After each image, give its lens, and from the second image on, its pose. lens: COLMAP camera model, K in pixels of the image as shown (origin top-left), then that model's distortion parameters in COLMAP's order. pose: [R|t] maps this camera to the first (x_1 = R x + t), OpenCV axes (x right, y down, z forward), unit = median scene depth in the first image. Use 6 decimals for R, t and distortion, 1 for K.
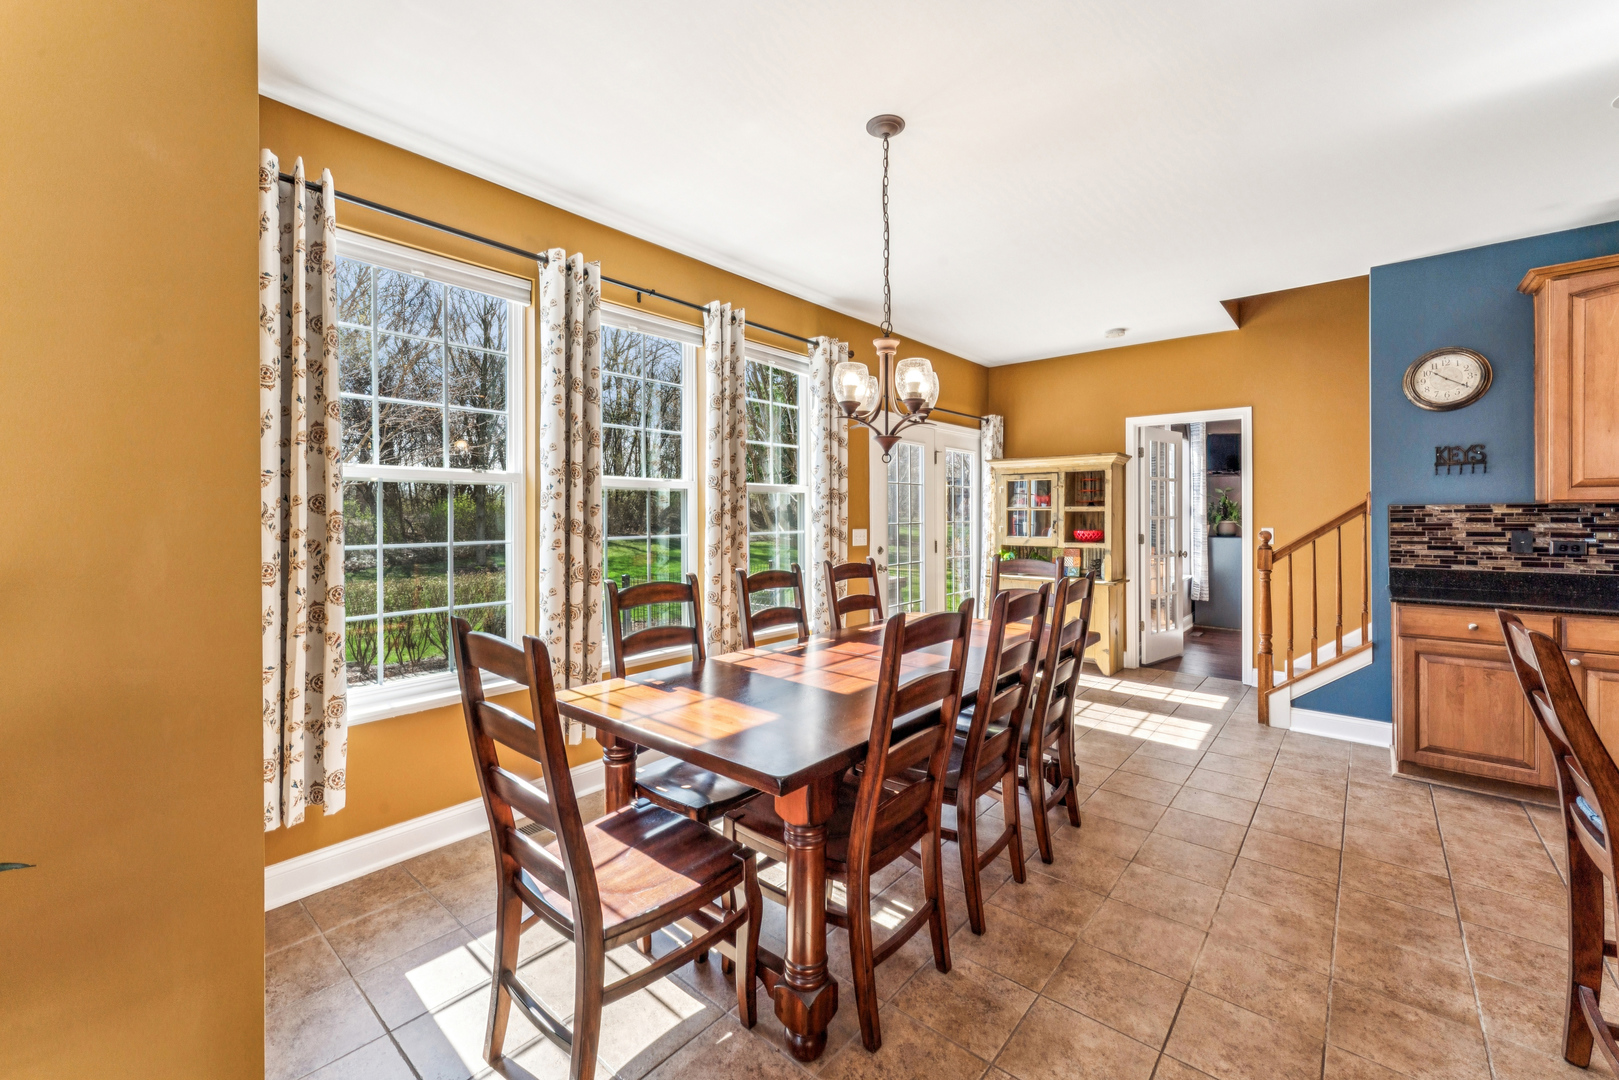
lens RADIAL K [[649.1, 0, 814.3], [0, 649.1, 517.2], [0, 0, 1]] dist [-0.000307, 0.000606]
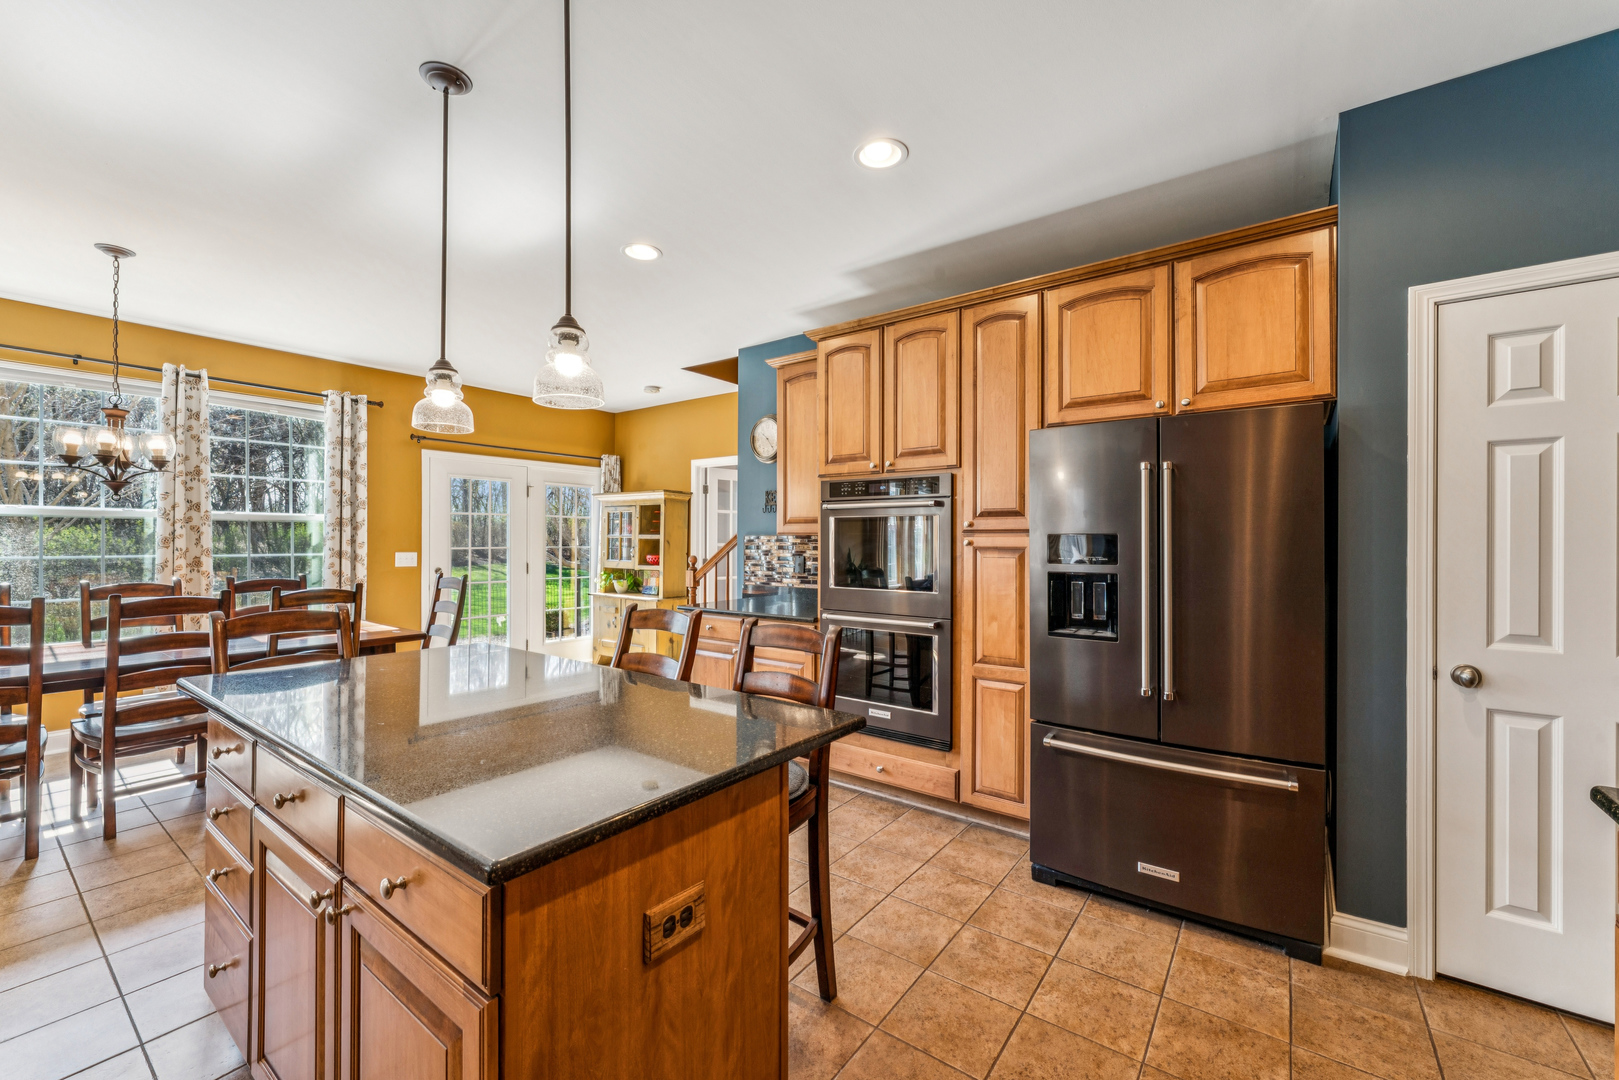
lens RADIAL K [[649.1, 0, 813.4], [0, 649.1, 537.3], [0, 0, 1]] dist [-0.000307, 0.000606]
pose [[0.997083, 0.008030, 0.075904, 0.984572], [-0.007229, 0.999915, -0.010811, -0.002877], [-0.075985, 0.010231, 0.997056, -0.303919]]
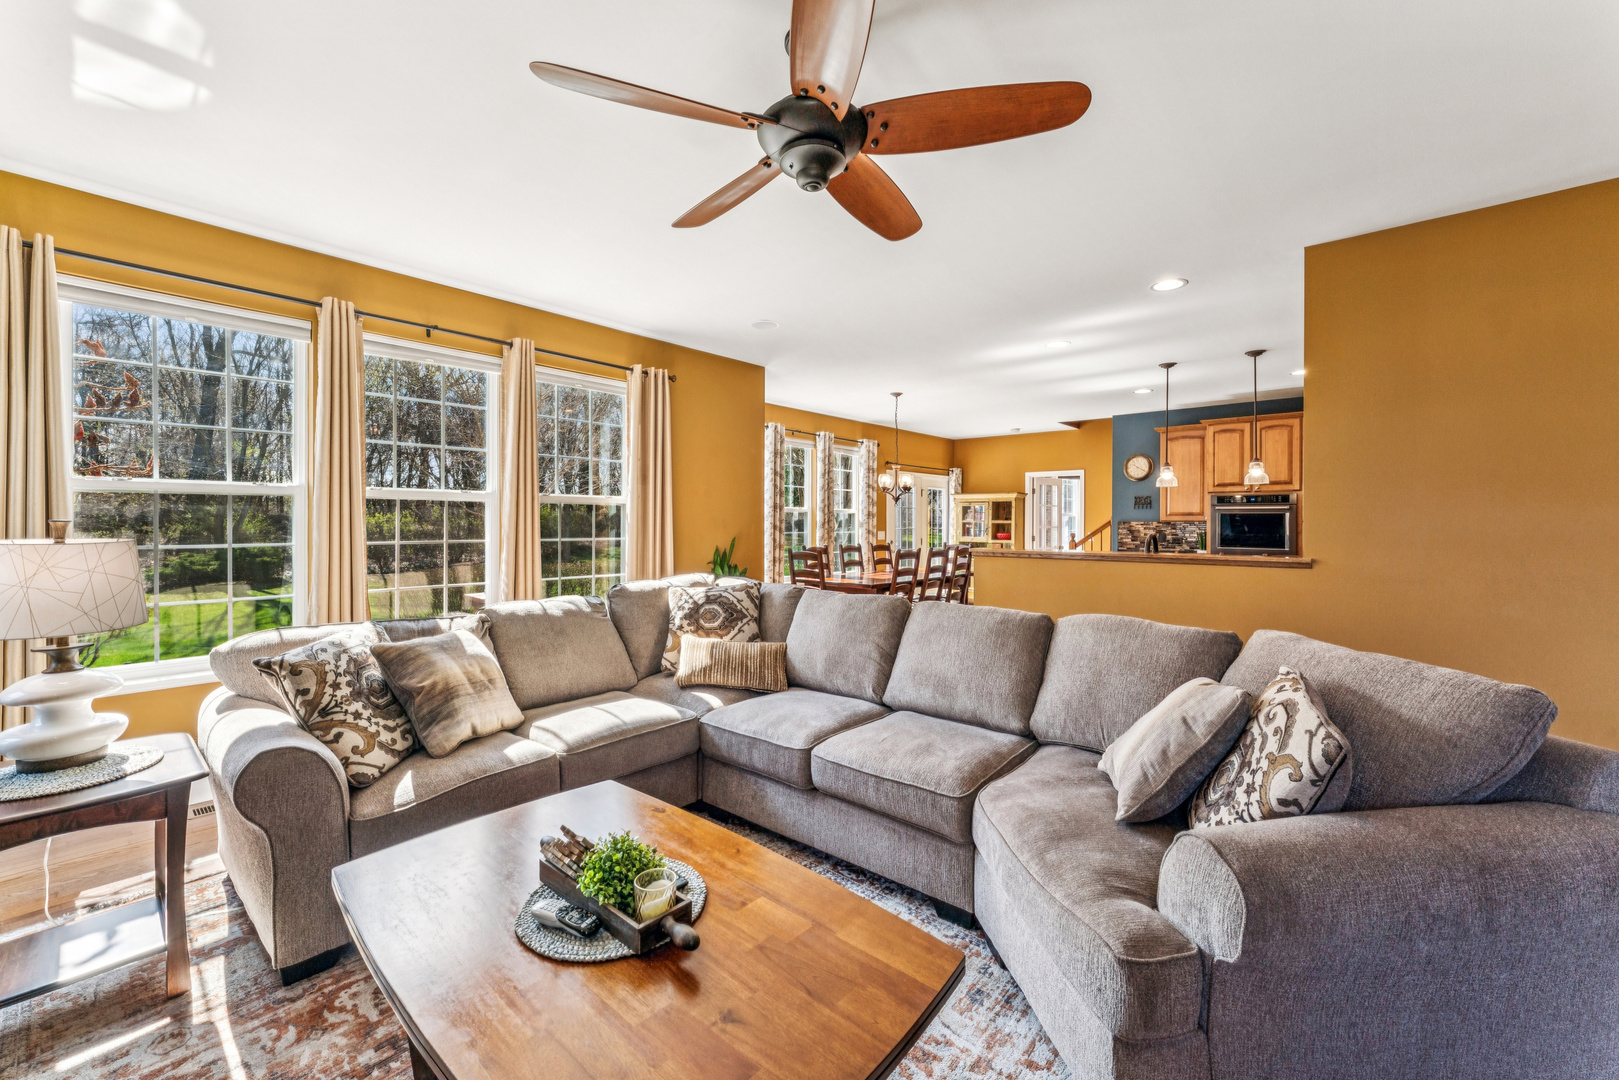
lens RADIAL K [[649.1, 0, 813.6], [0, 649.1, 522.7], [0, 0, 1]] dist [-0.000307, 0.000606]
pose [[0.999909, 0.008519, -0.010415, -0.160522], [-0.008576, 0.999948, -0.005466, 0.006842], [0.010368, 0.005555, 0.999931, -1.356154]]
